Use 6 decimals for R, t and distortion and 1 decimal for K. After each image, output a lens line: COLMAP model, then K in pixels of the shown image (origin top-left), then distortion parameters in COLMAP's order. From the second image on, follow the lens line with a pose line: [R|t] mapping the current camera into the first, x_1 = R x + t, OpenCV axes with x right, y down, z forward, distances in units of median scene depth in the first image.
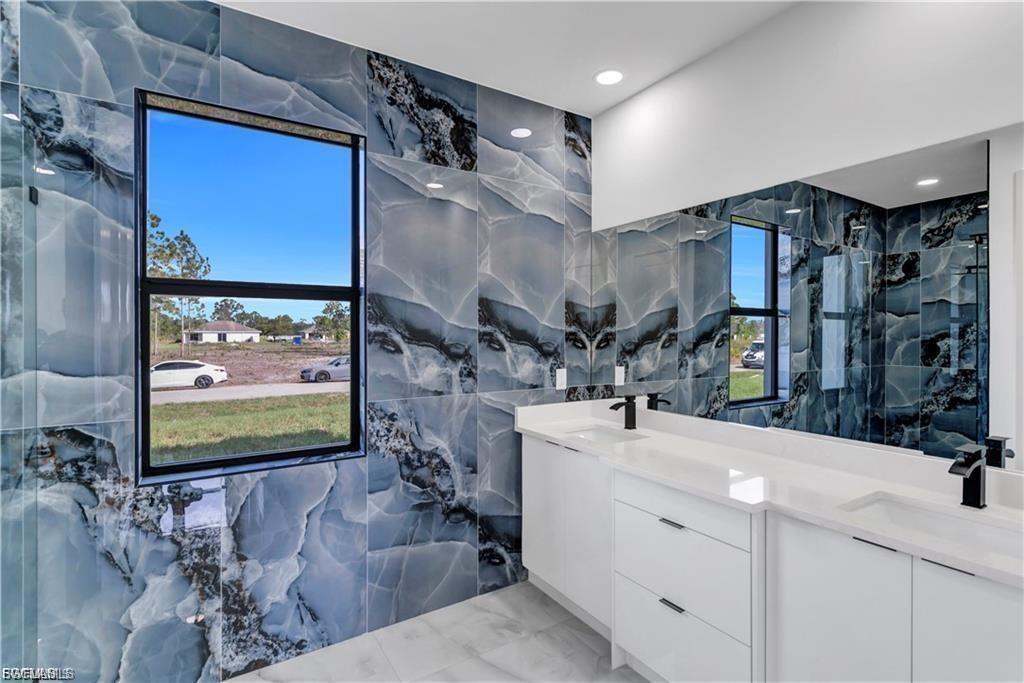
lens RADIAL K [[493.6, 0, 510.9], [0, 493.6, 326.3], [0, 0, 1]] dist [-0.017597, -0.000110]
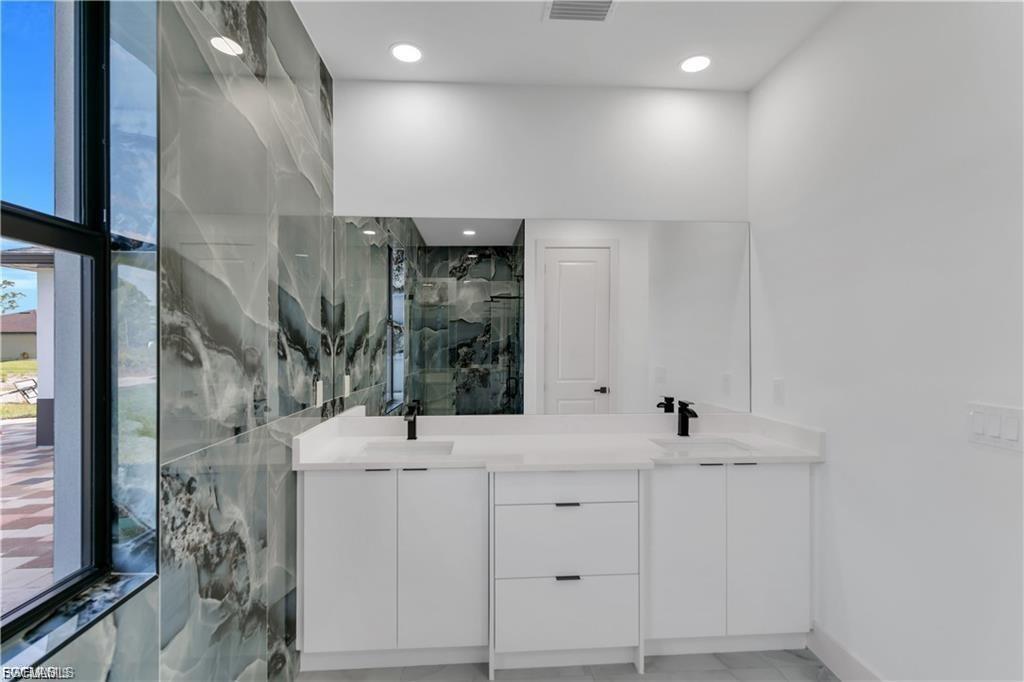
lens RADIAL K [[486.6, 0, 512.0], [0, 486.6, 341.0], [0, 0, 1]] dist [-0.002179, -0.000224]
pose [[0.477031, 0.007358, 0.878856, -0.515701], [-0.006896, 0.999966, -0.004629, 0.026120], [-0.878859, -0.003852, 0.477065, 0.426530]]
